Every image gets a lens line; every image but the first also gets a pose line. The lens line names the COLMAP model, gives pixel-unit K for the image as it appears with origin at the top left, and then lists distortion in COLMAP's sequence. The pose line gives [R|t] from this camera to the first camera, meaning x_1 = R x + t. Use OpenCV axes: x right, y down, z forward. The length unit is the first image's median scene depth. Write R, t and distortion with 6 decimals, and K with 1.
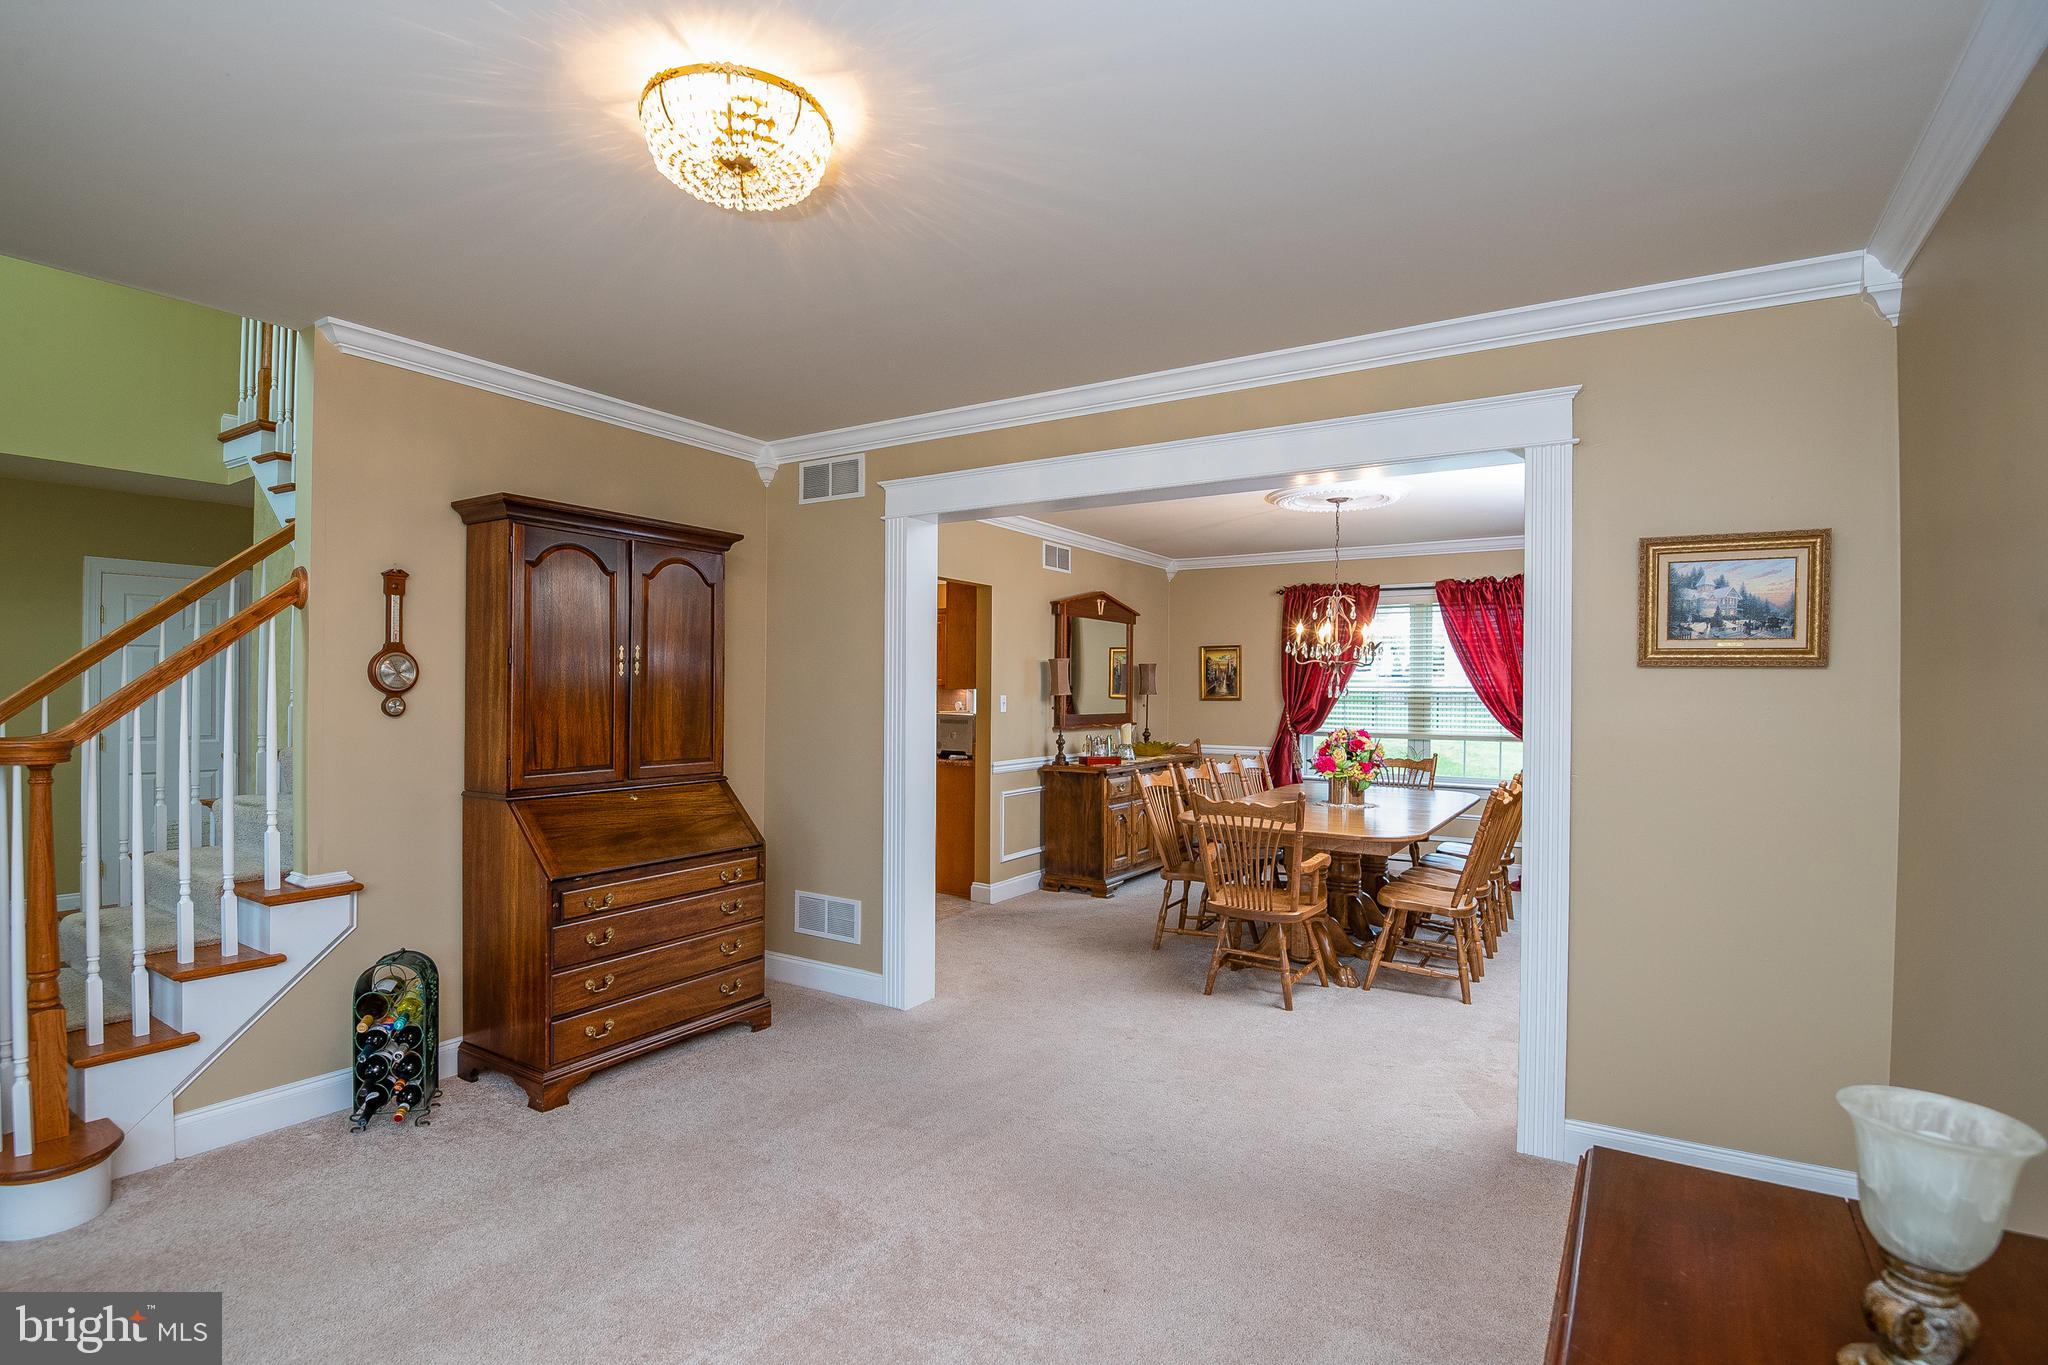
lens RADIAL K [[980.6, 0, 1010.2], [0, 980.6, 688.5], [0, 0, 1]] dist [-0.022076, -0.004174]
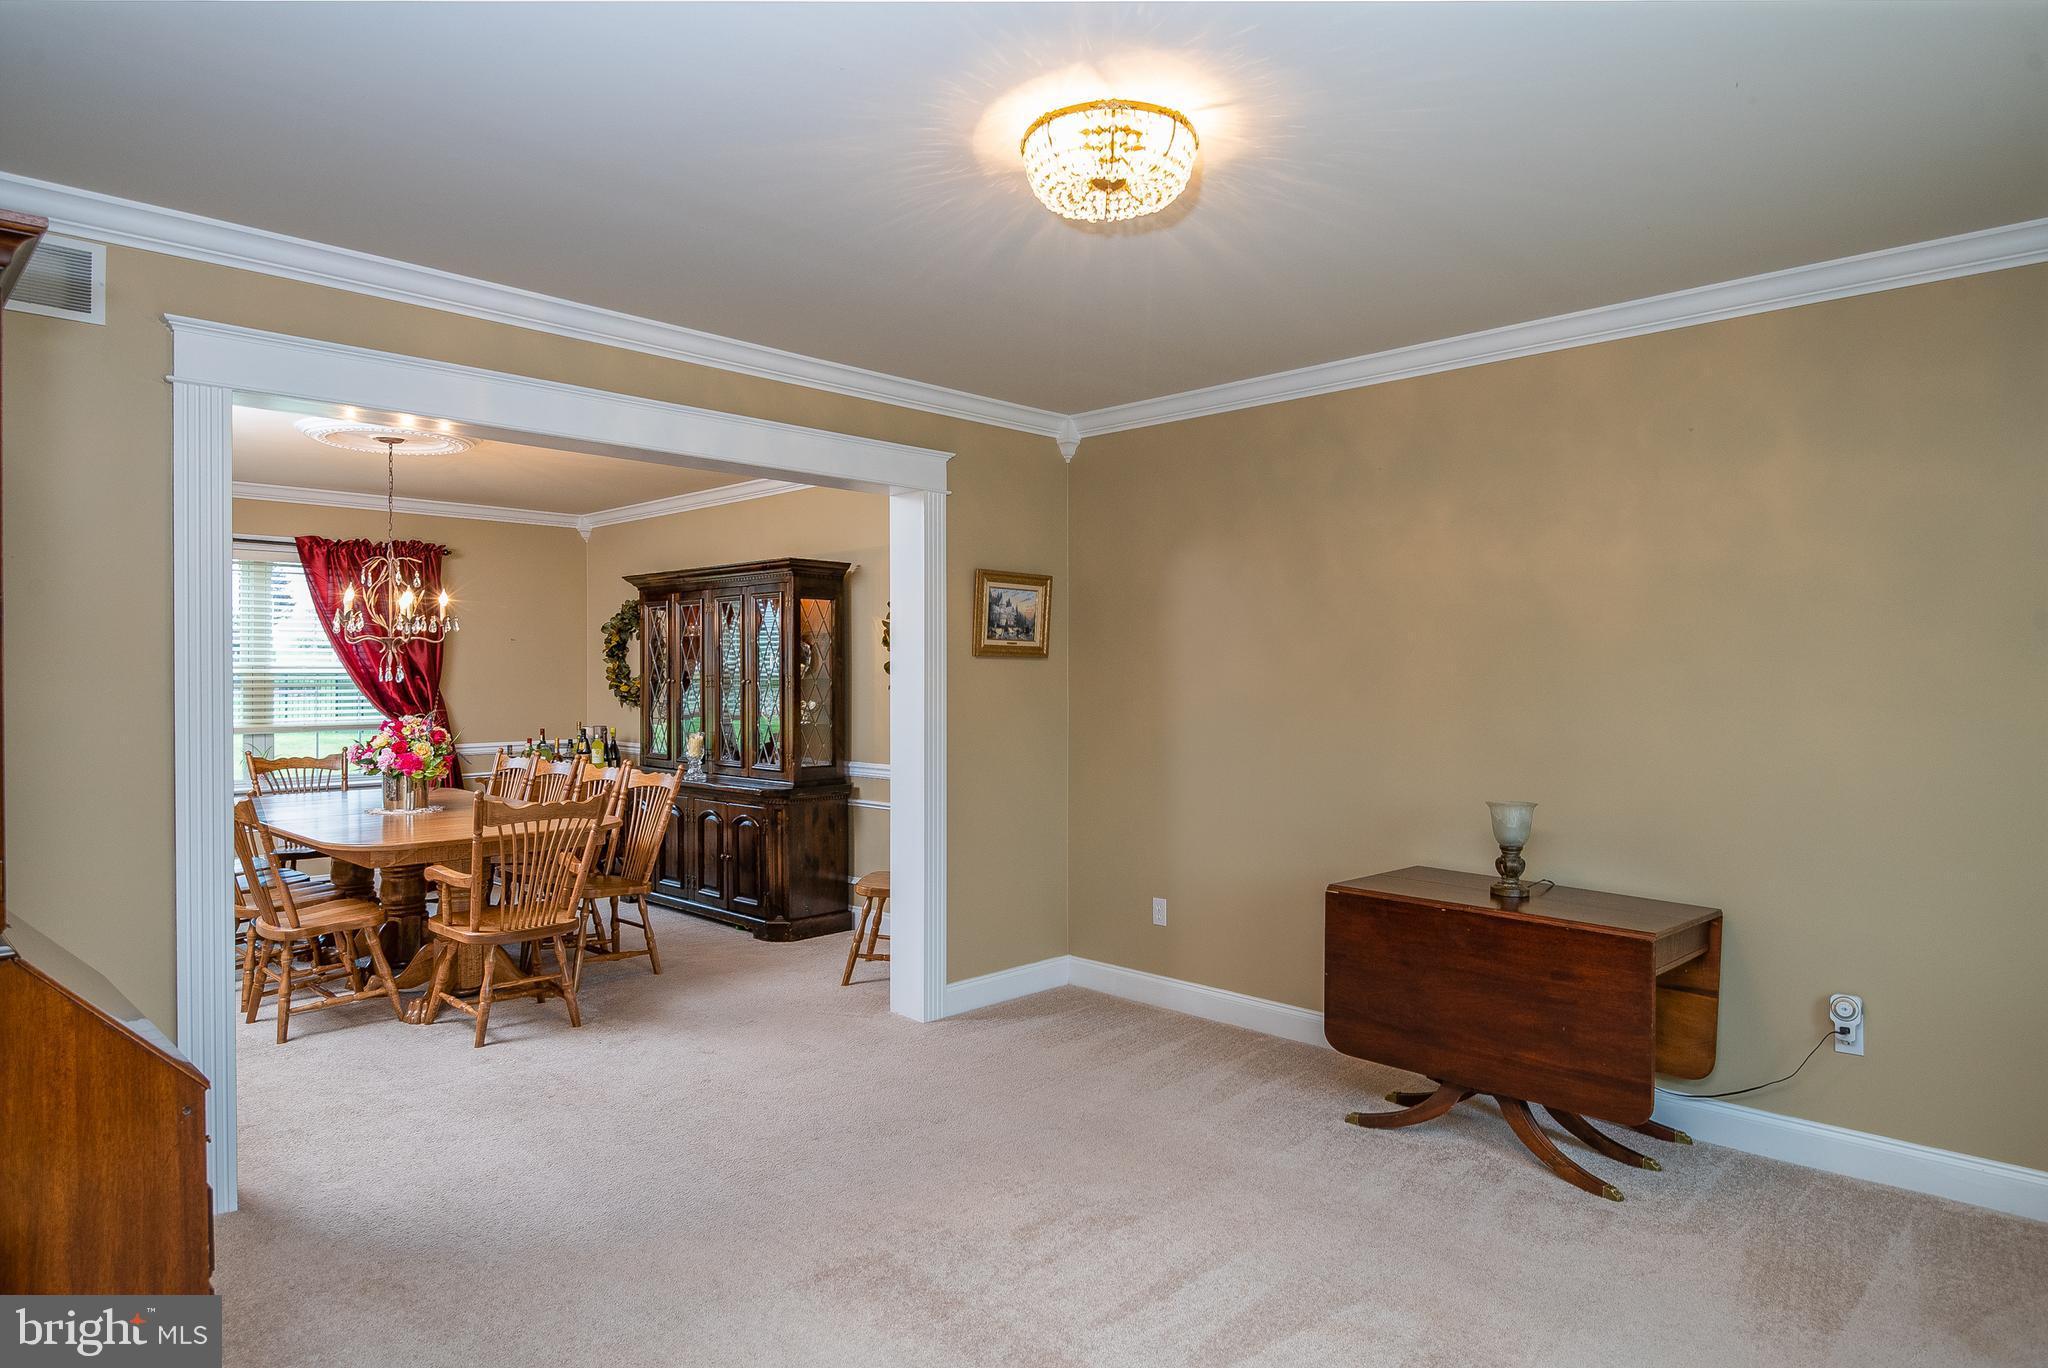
lens RADIAL K [[1199.2, 0, 1022.2], [0, 1199.2, 690.2], [0, 0, 1]] dist [-0.005676, -0.001092]
pose [[0.203646, -0.021076, 0.978818, -0.448222], [-0.000449, 0.999766, 0.021620, -0.004608], [-0.979045, -0.004843, 0.203589, 0.230488]]
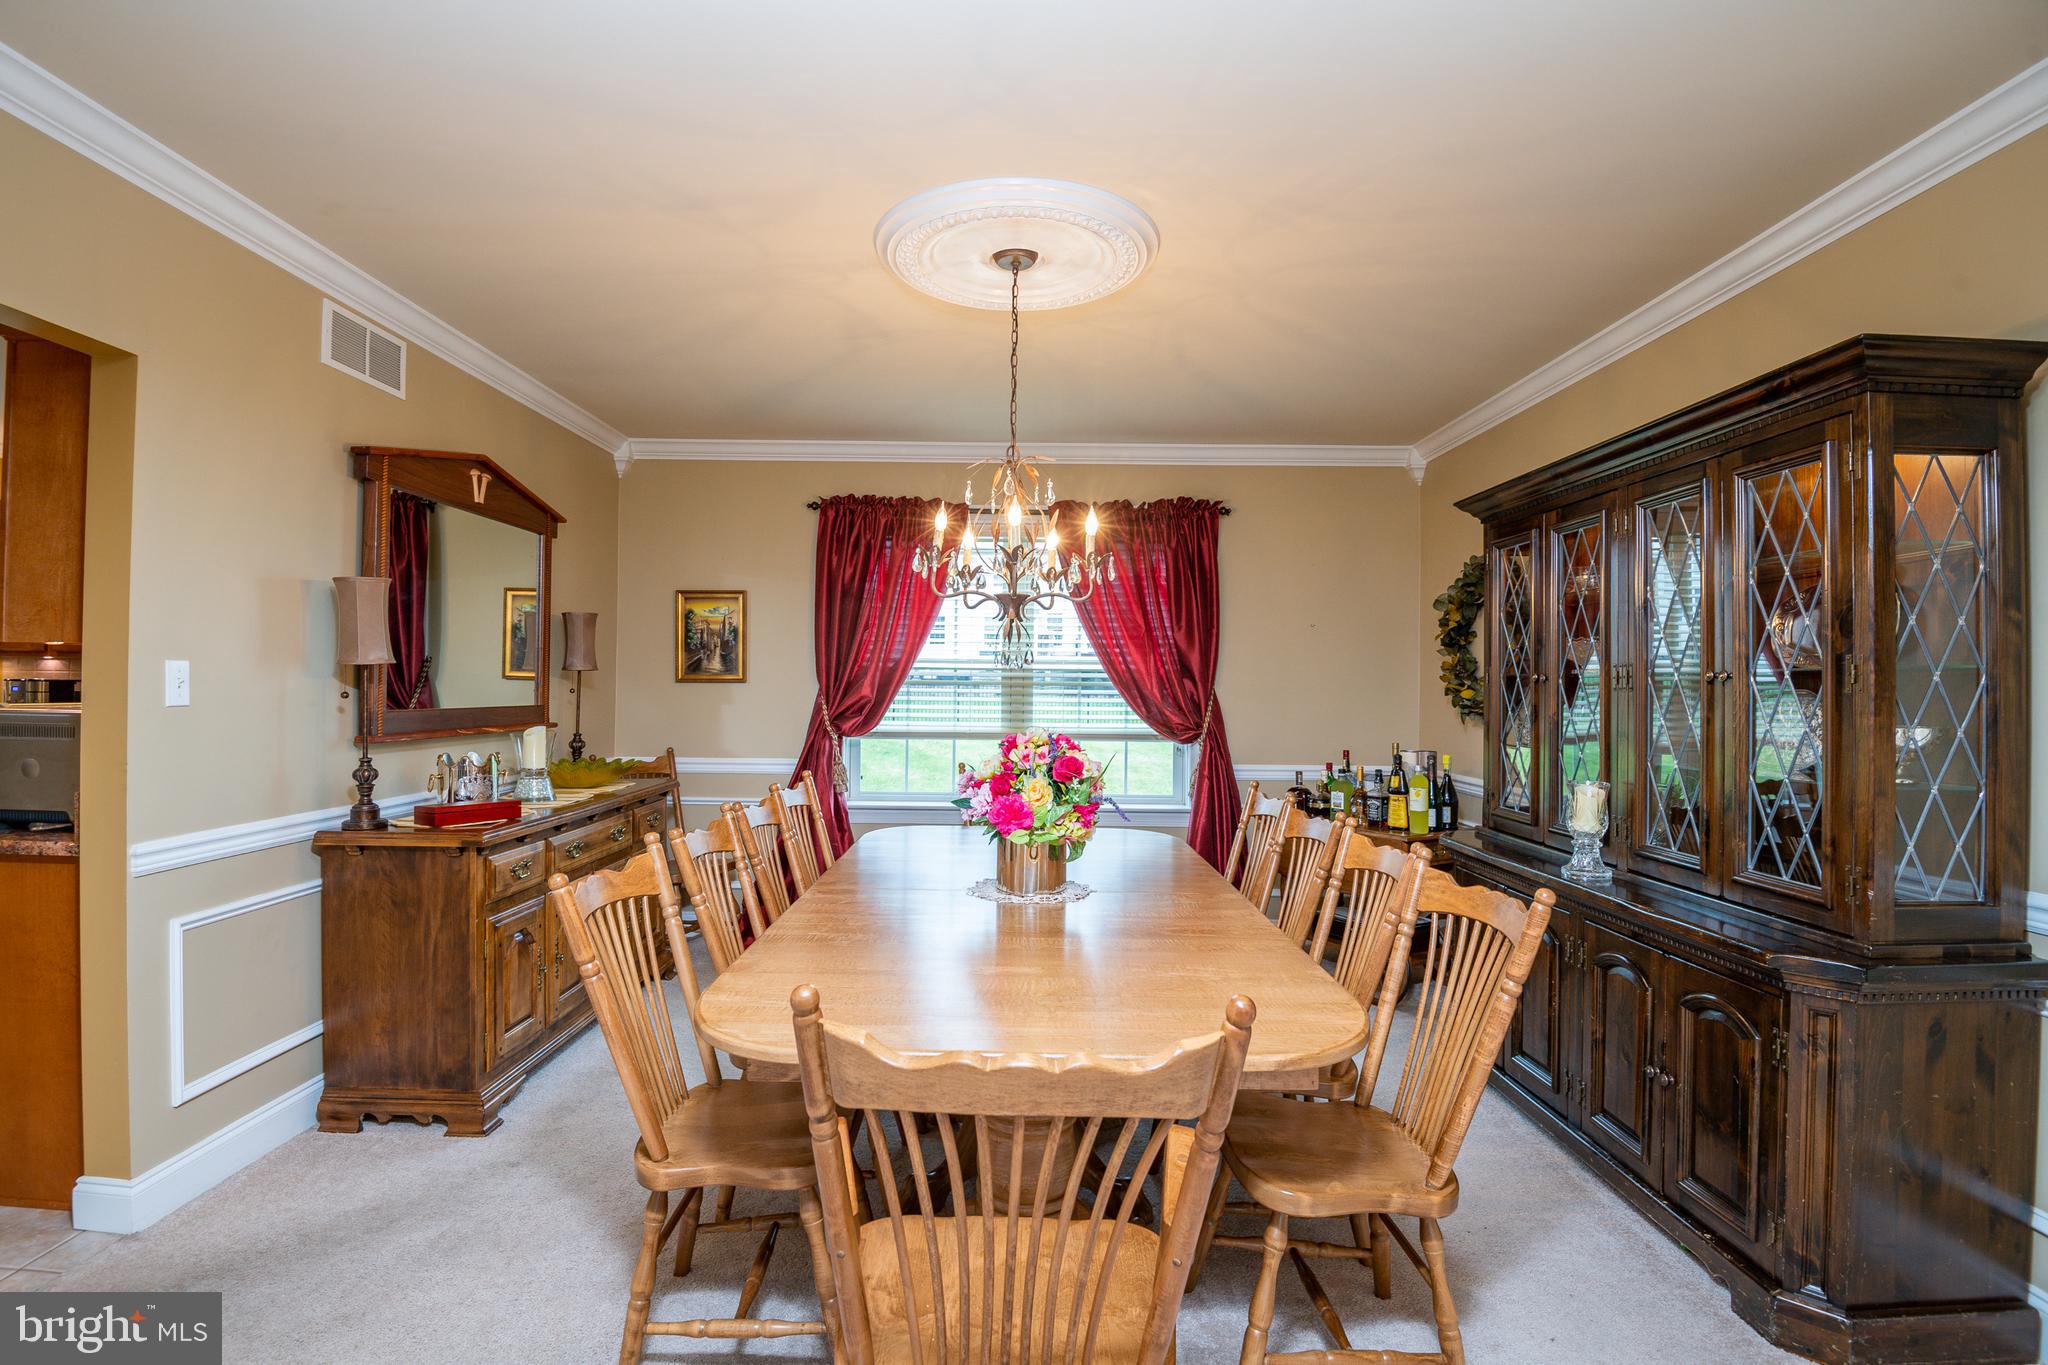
lens RADIAL K [[980.6, 0, 1004.9], [0, 980.6, 677.6], [0, 0, 1]] dist [-0.022076, -0.004174]
pose [[0.848360, 0.005156, 0.529394, 0.063135], [-0.004900, 0.999986, -0.001886, 0.011878], [-0.529397, -0.000994, 0.848374, 0.491039]]
